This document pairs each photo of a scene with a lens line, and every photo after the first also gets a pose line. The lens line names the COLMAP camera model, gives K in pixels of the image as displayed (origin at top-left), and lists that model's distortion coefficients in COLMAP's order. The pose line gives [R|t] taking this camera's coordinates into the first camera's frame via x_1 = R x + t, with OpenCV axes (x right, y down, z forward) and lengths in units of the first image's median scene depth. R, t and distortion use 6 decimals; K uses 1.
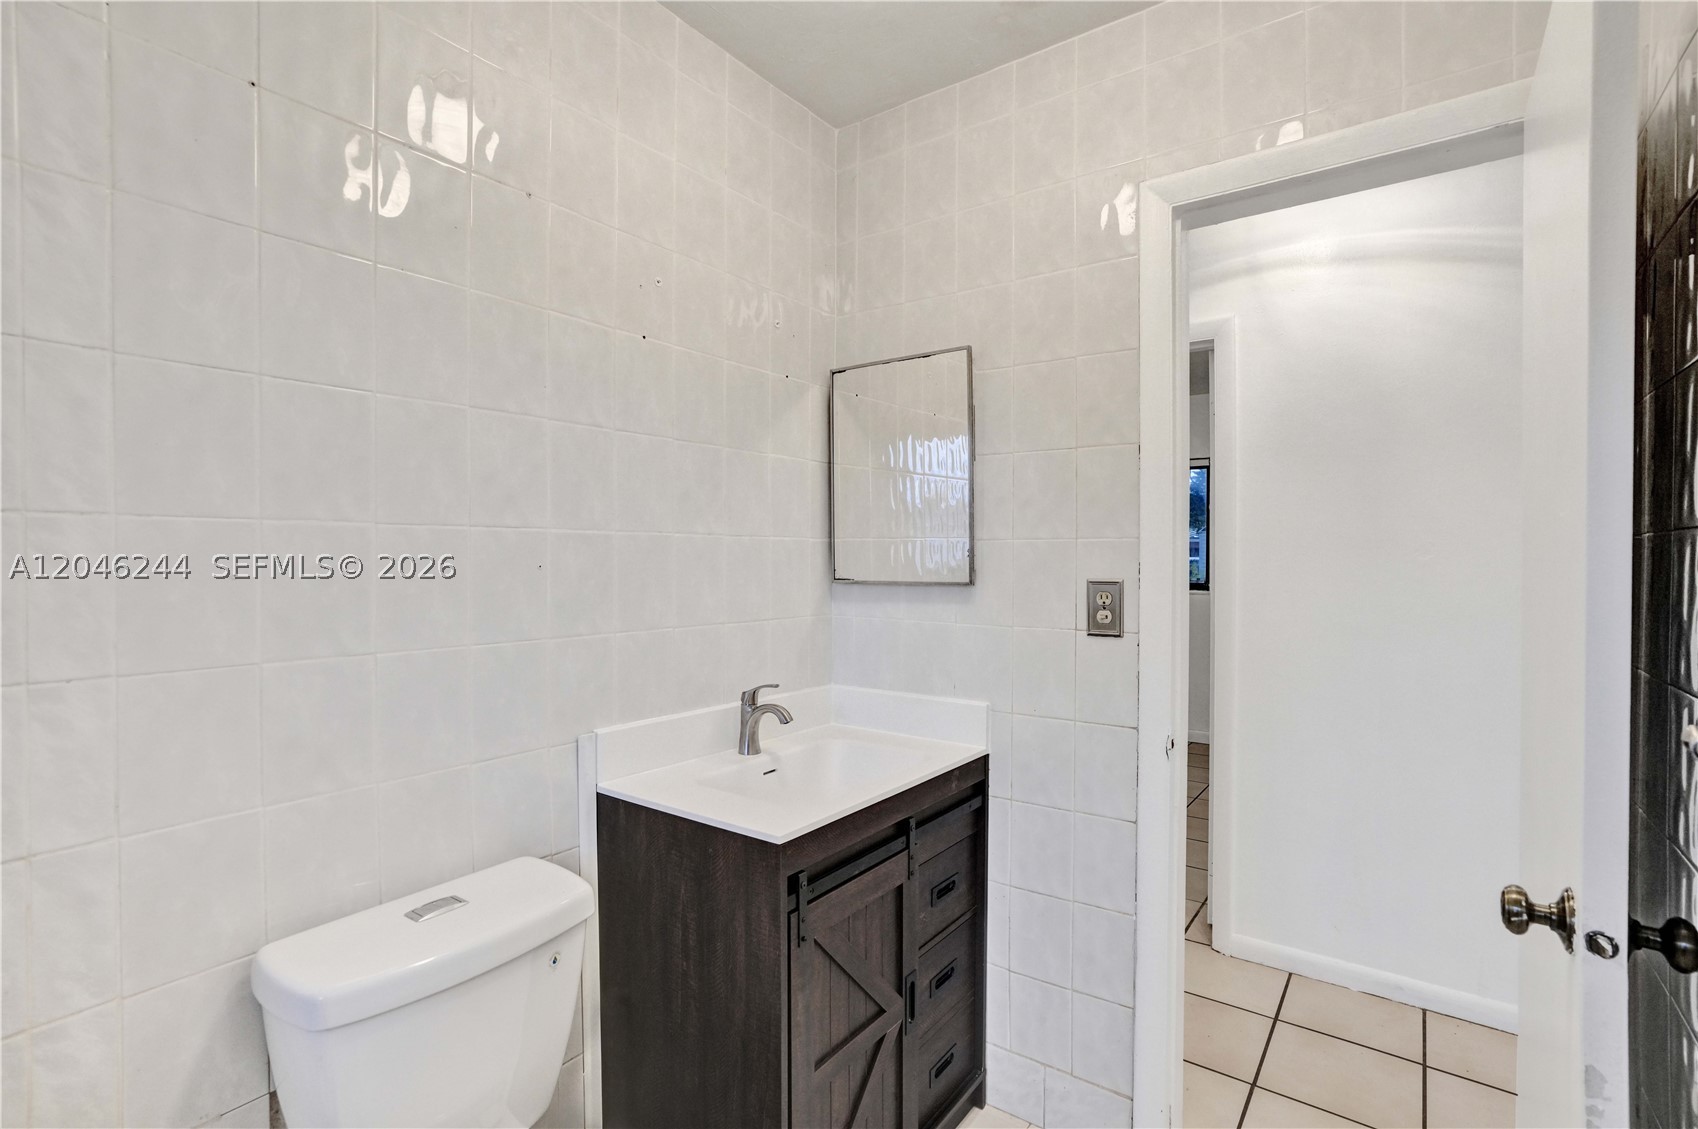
lens RADIAL K [[798.8, 0, 855.5], [0, 798.8, 562.3], [0, 0, 1]] dist [-0.047974, 0.026005]
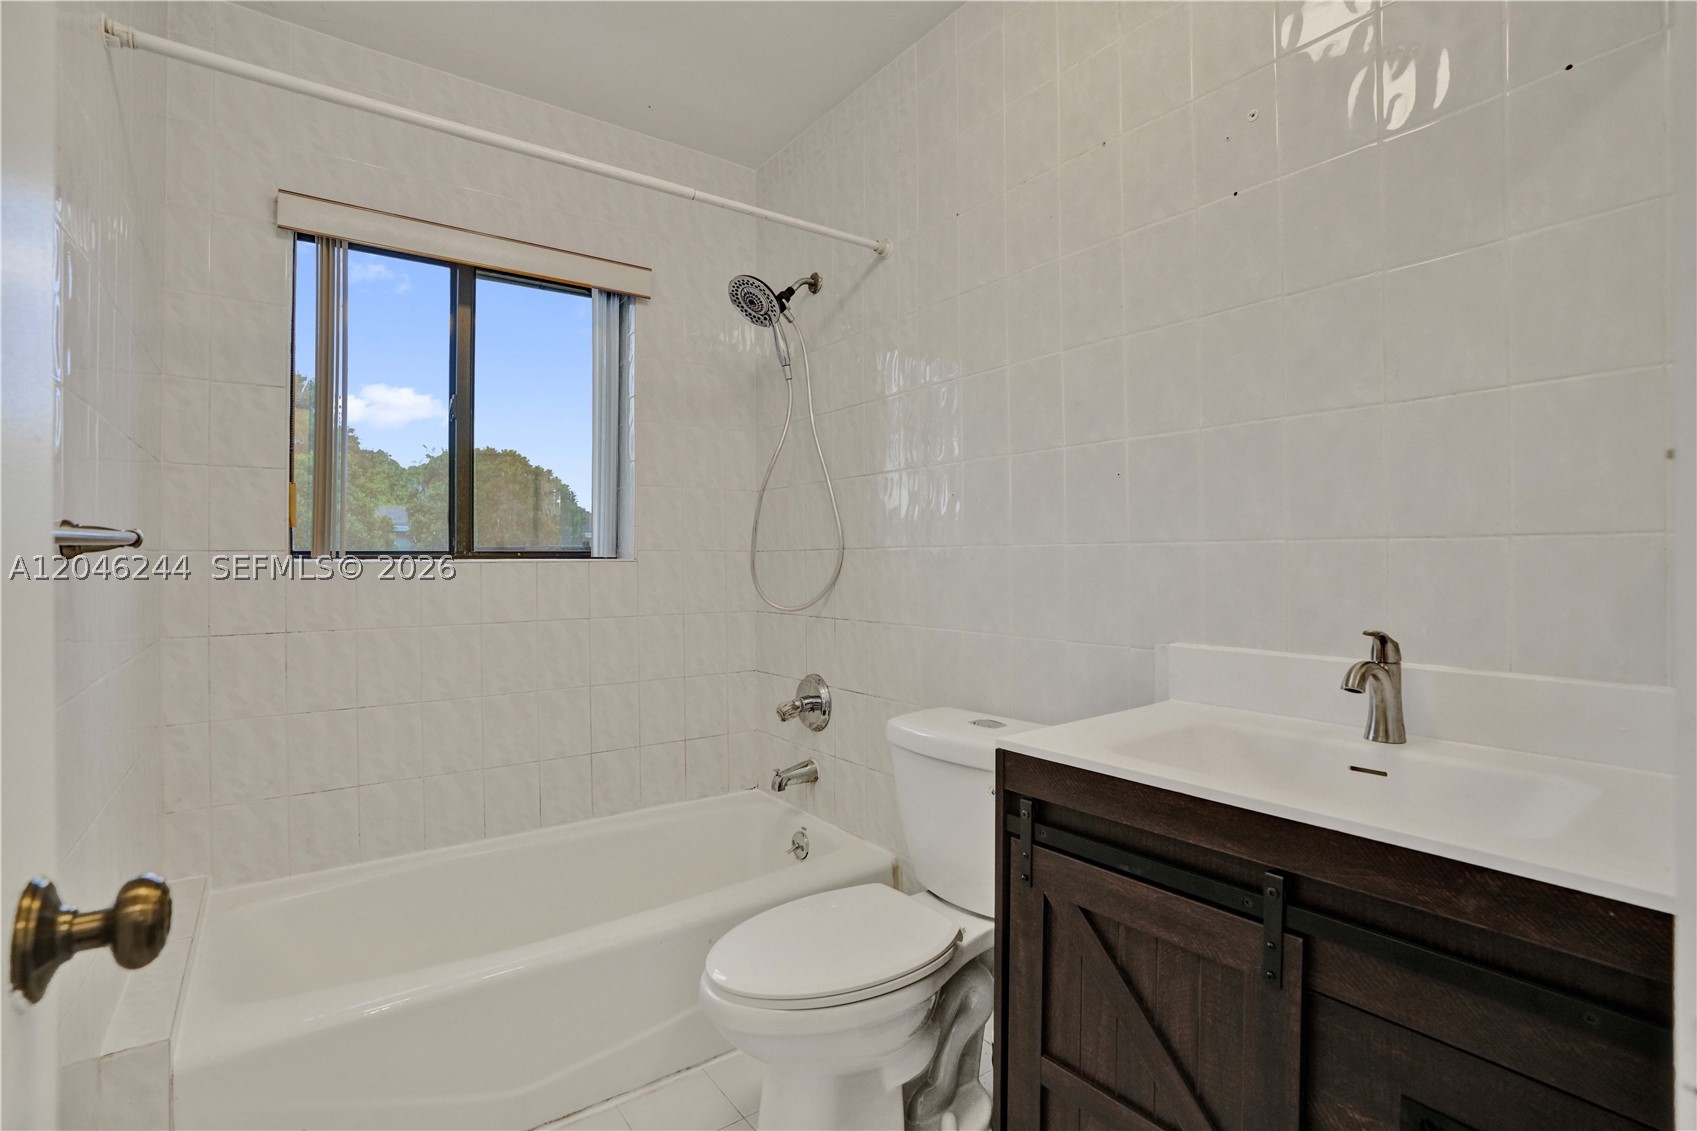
lens RADIAL K [[798.3, 0, 855.0], [0, 798.3, 563.3], [0, 0, 1]] dist [-0.047974, 0.026005]
pose [[-0.293632, 0.001573, -0.955917, 0.711777], [-0.003696, 0.999989, 0.002780, 0.119791], [0.955912, 0.004350, -0.293623, 0.950632]]
